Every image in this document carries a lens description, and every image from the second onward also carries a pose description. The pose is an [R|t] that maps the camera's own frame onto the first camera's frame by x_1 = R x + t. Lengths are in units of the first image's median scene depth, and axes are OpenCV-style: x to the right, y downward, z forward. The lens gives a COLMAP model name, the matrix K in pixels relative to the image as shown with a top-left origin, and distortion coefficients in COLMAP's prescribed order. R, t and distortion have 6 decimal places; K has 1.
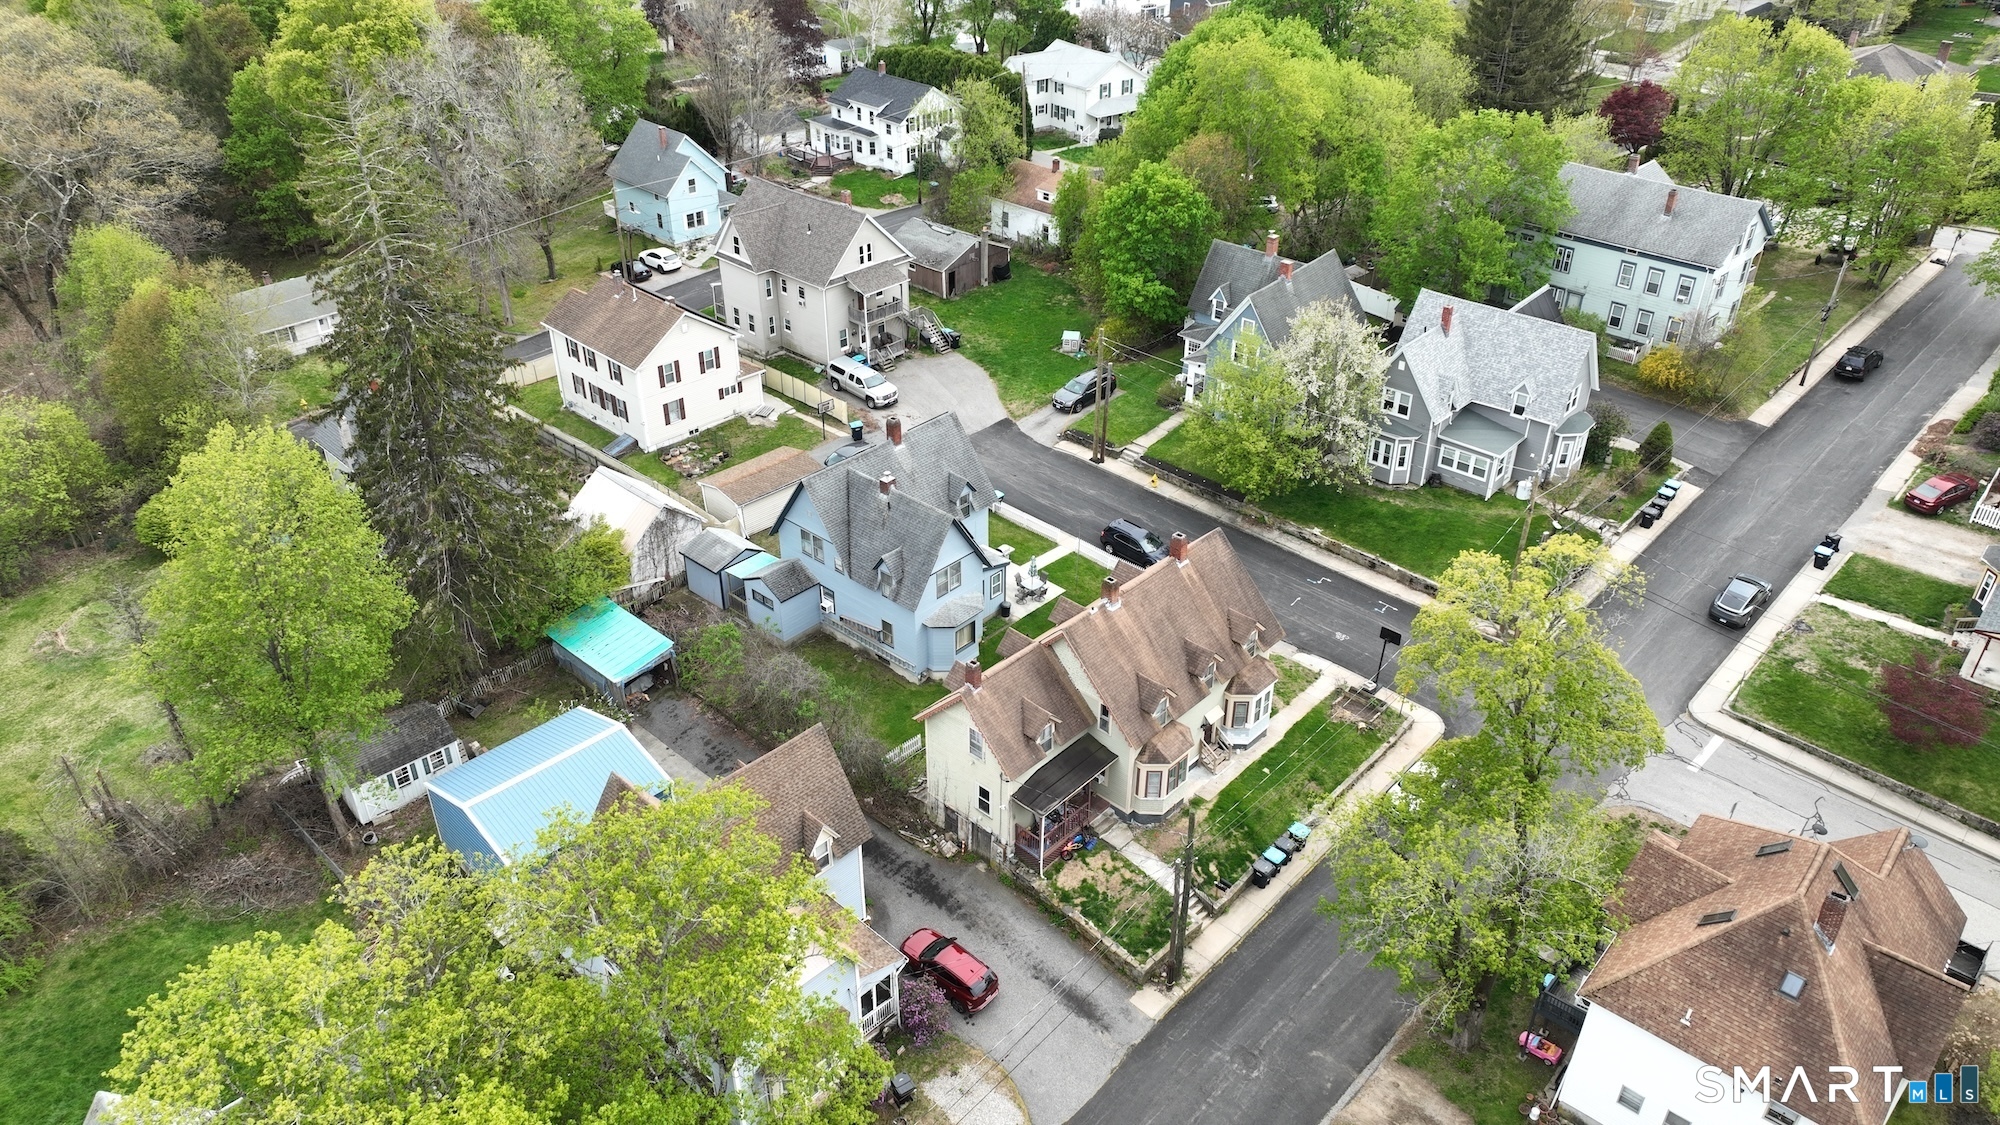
lens RADIAL K [[1406.6, 0, 998.6], [0, 1406.6, 567.2], [0, 0, 1]] dist [-0.001015, 0.020451]
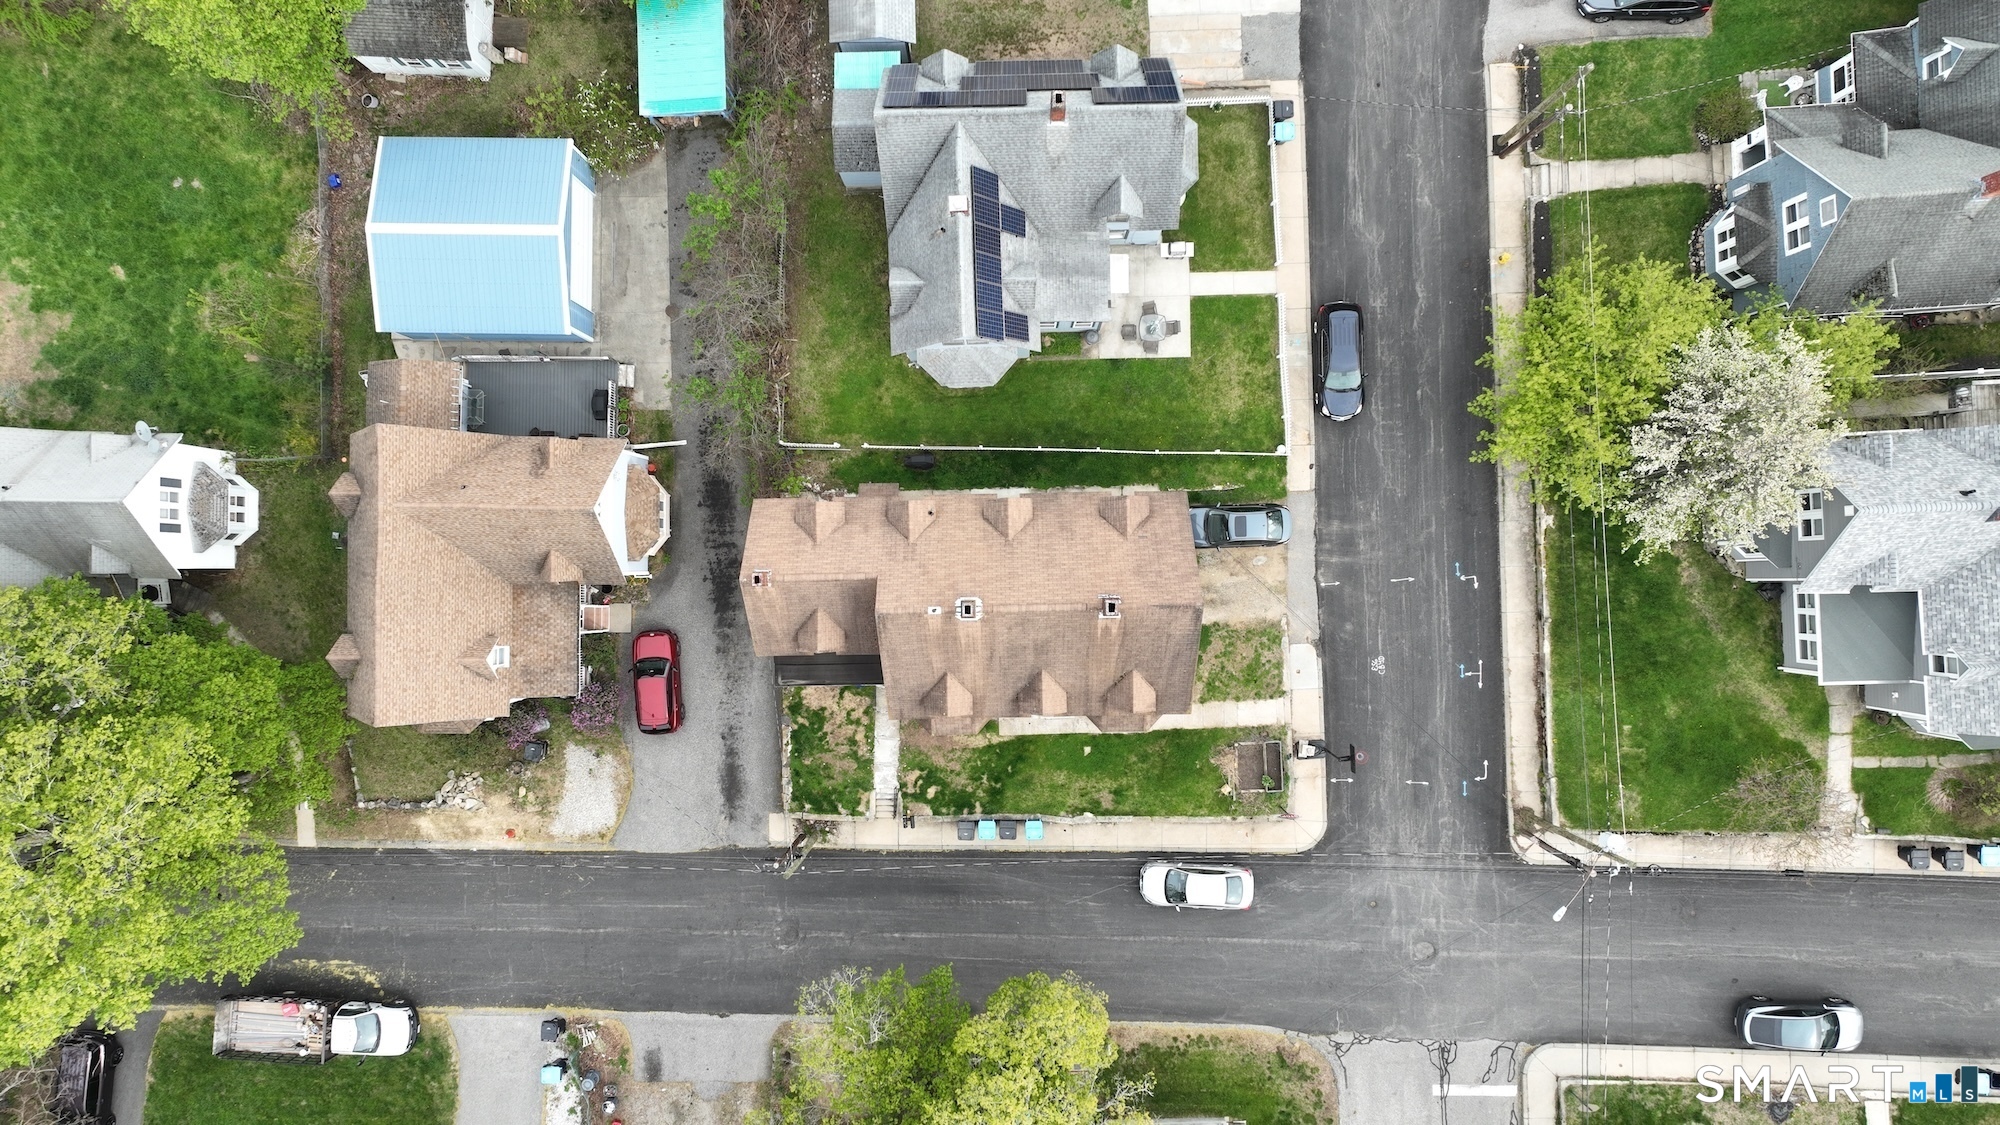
lens RADIAL K [[1405.2, 0, 998.4], [0, 1405.2, 567.2], [0, 0, 1]] dist [0.007478, 0.003922]
pose [[0.693154, 0.720741, -0.008393, 0.059341], [-0.374362, 0.369934, 0.850295, -0.497018], [0.615947, -0.586243, 0.526239, 0.444801]]
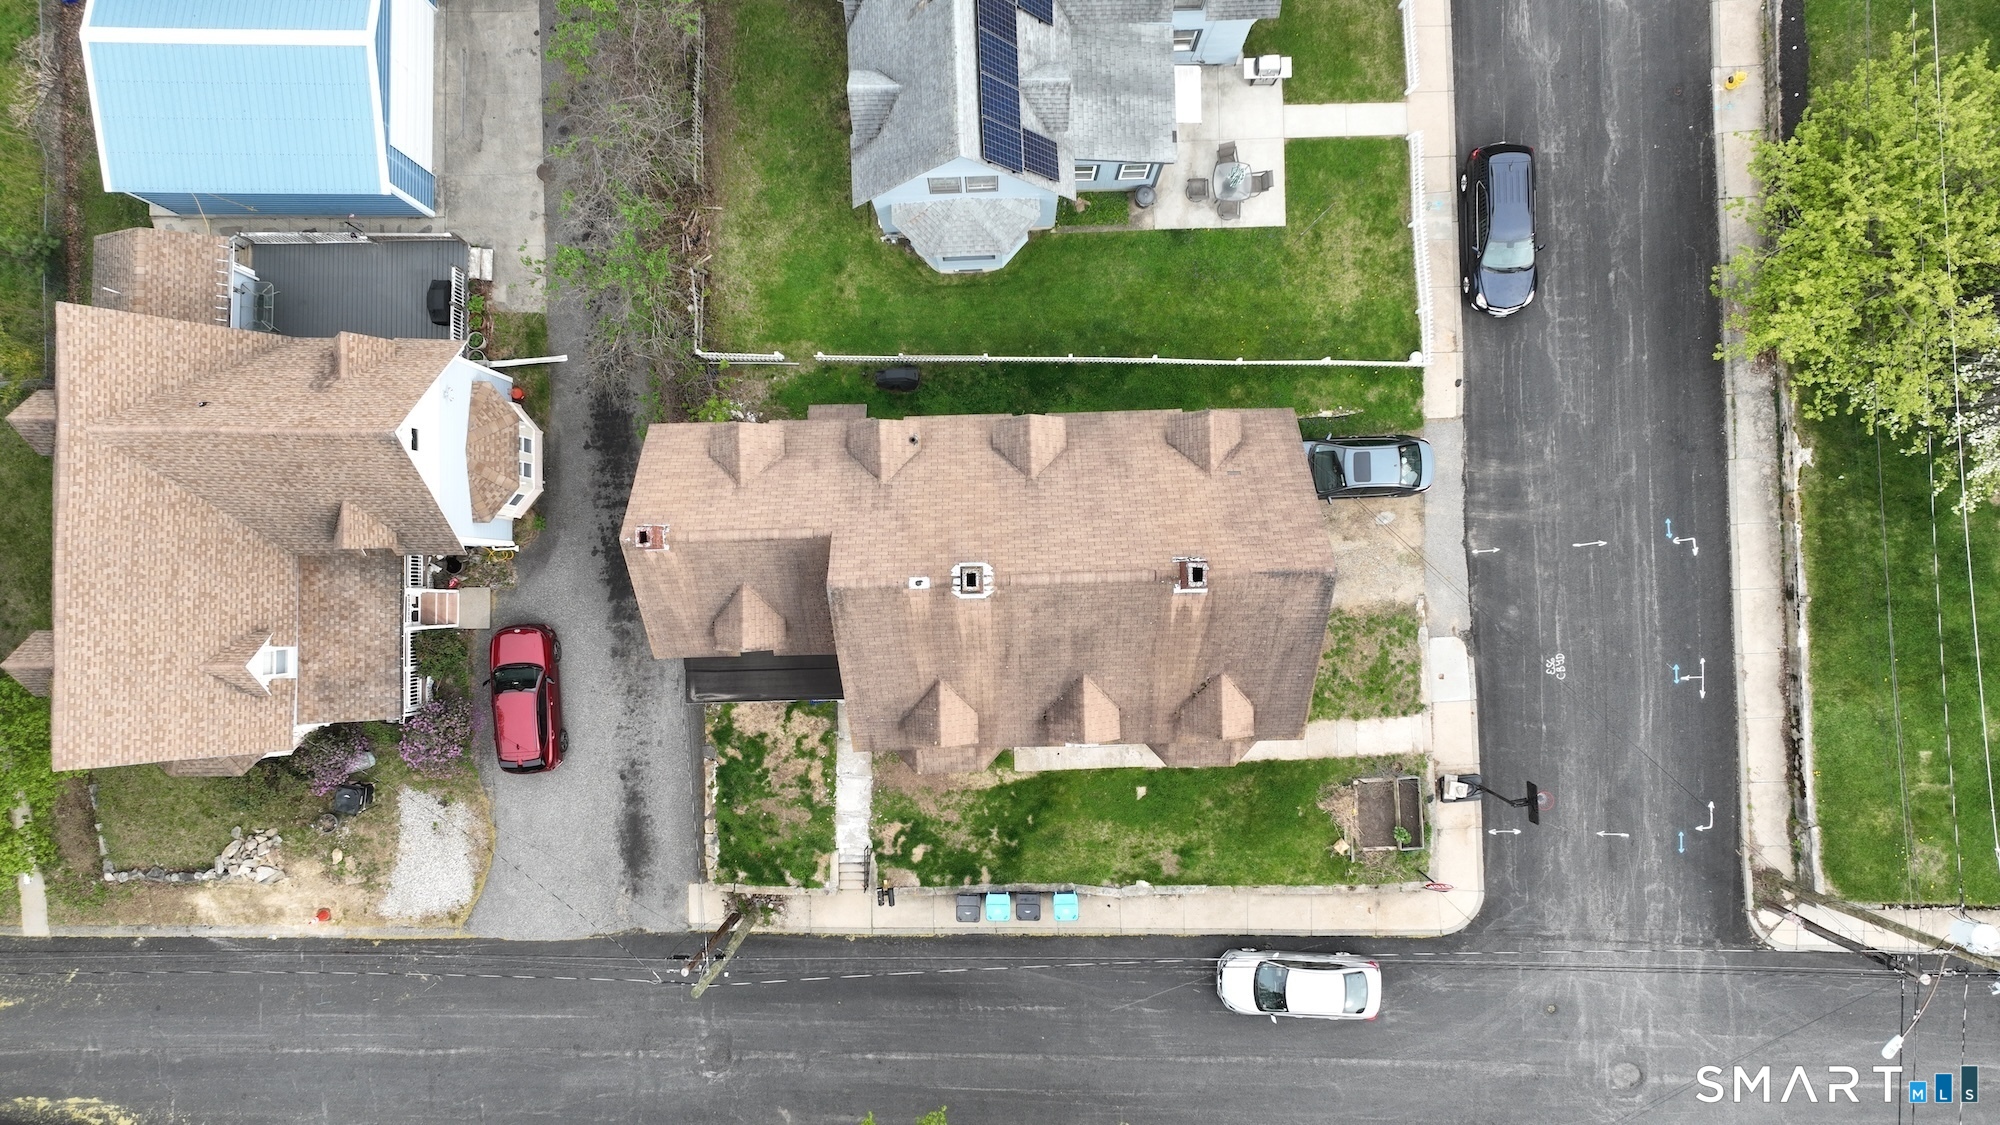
lens RADIAL K [[1406.6, 0, 998.6], [0, 1406.6, 567.2], [0, 0, 1]] dist [-0.001015, 0.020451]
pose [[0.698405, 0.715579, -0.013331, 0.065918], [-0.376743, 0.383410, 0.843245, -0.308451], [0.608519, -0.583904, 0.537365, 0.539524]]
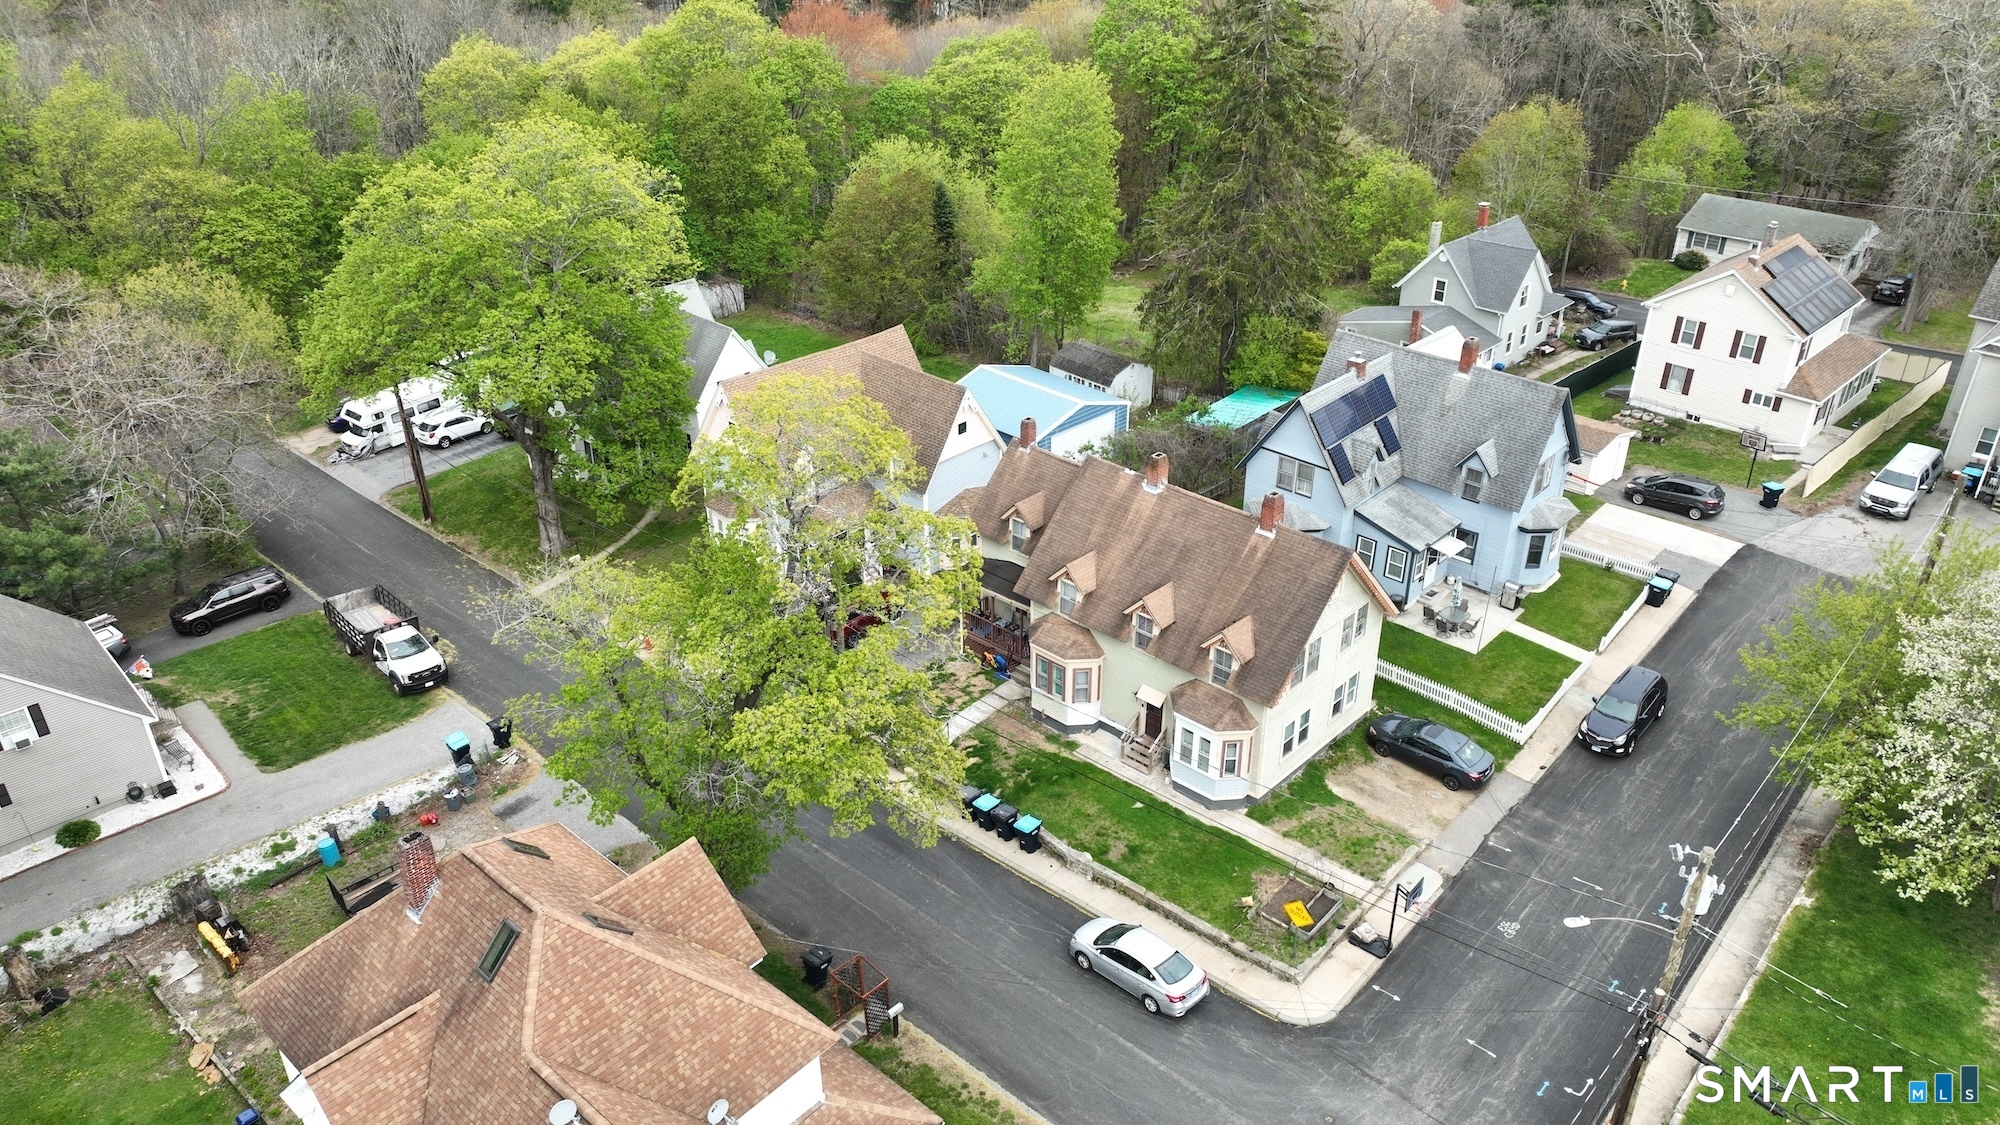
lens RADIAL K [[1406.6, 0, 998.6], [0, 1406.6, 567.2], [0, 0, 1]] dist [-0.001015, 0.020451]
pose [[-0.003926, 0.482075, -0.876121, 0.619102], [-0.532071, 0.740808, 0.410005, -0.171490], [0.846691, 0.467768, 0.253590, 0.539716]]
